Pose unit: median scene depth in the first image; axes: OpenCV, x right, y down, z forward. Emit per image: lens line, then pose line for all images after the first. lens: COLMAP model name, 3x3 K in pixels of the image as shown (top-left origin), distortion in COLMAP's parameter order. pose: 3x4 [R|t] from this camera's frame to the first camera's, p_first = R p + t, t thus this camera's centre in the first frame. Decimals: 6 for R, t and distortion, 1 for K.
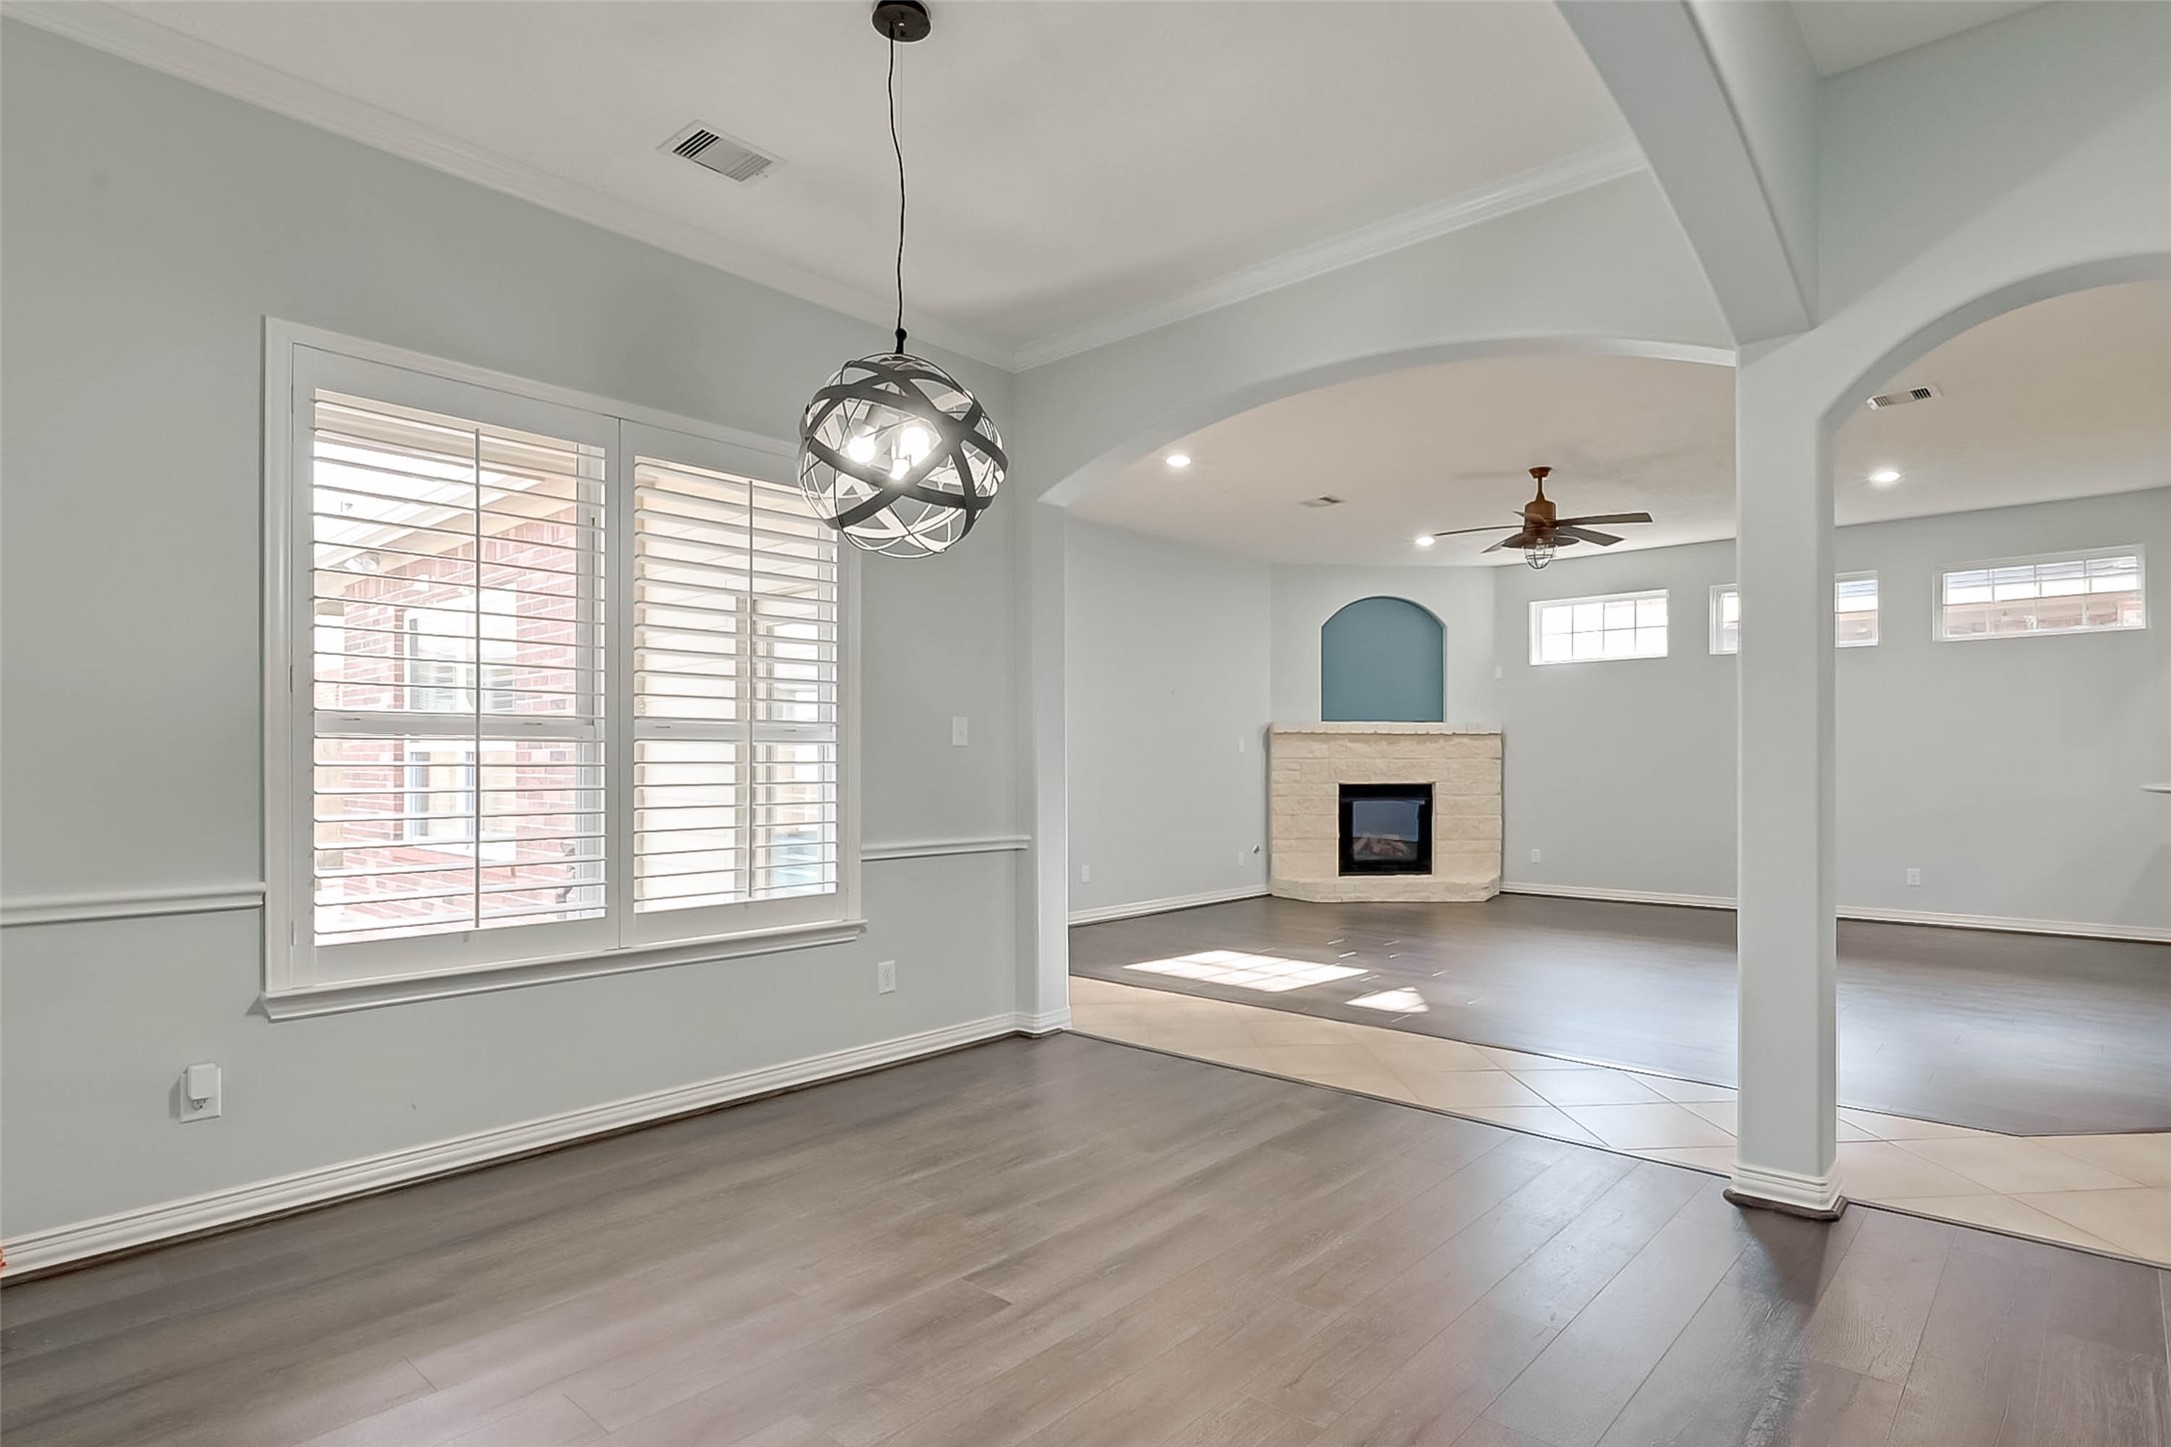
lens RADIAL K [[1160.6, 0, 1130.8], [0, 1160.6, 763.9], [0, 0, 1]] dist [0.003308, -0.002268]
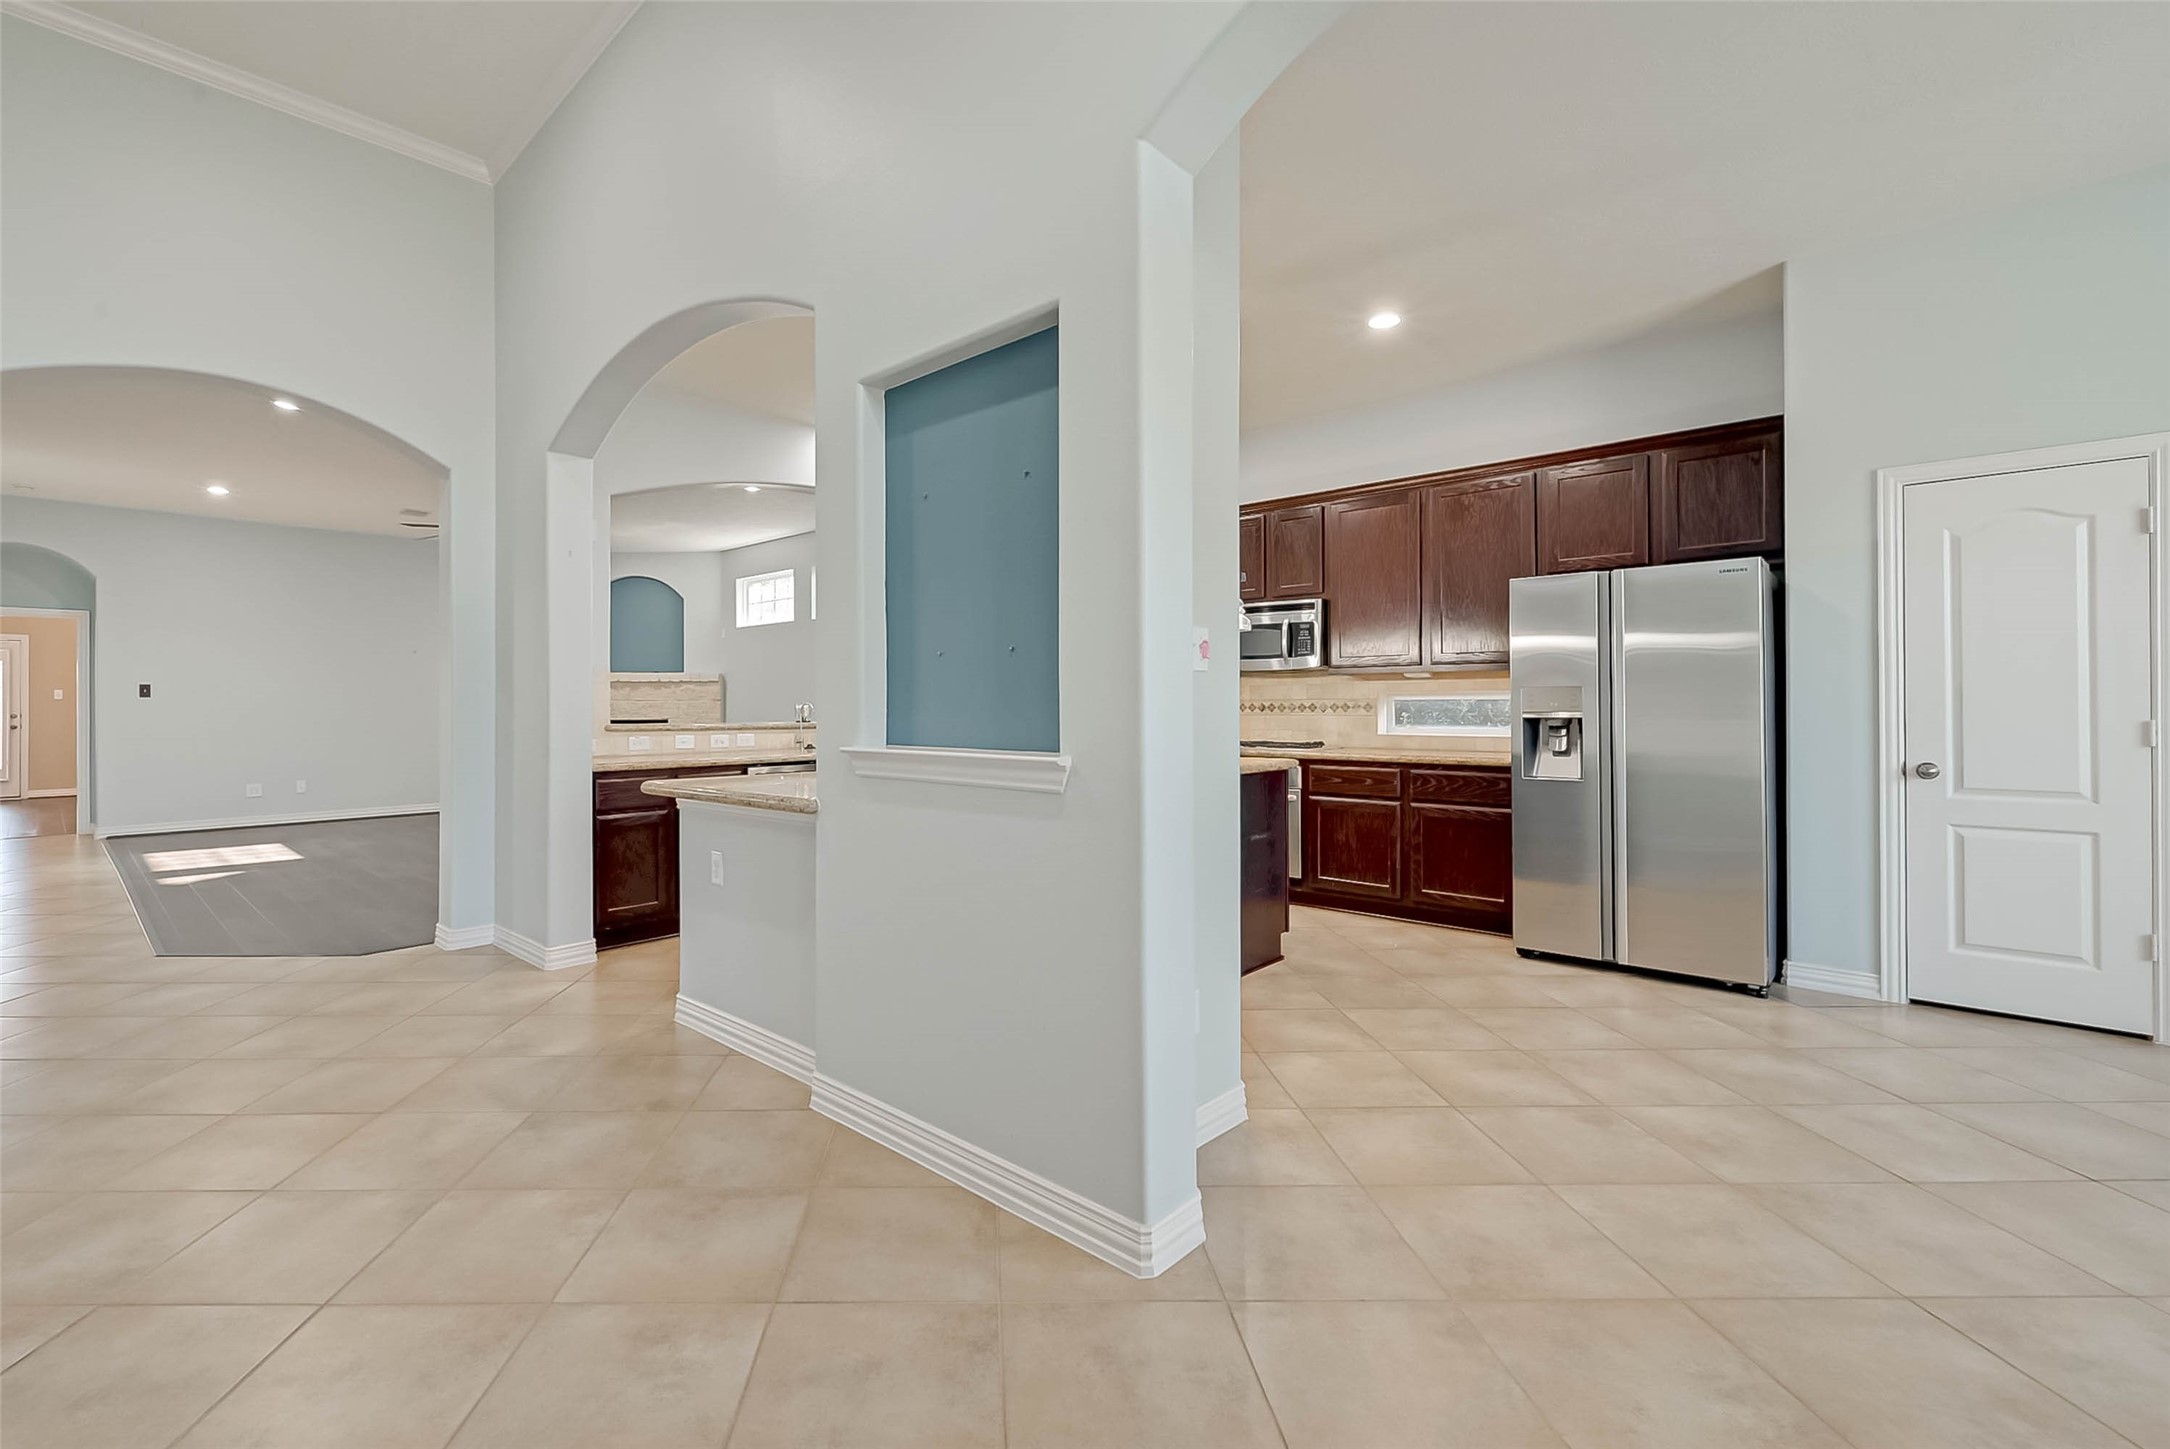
lens RADIAL K [[965.6, 0, 981.3], [0, 965.6, 696.7], [0, 0, 1]] dist [0.000386, -0.001733]
pose [[0.996396, -0.003426, -0.084755, 0.755367], [0.003012, 0.999983, -0.005012, -0.002460], [0.084771, 0.004739, 0.996389, -0.052155]]
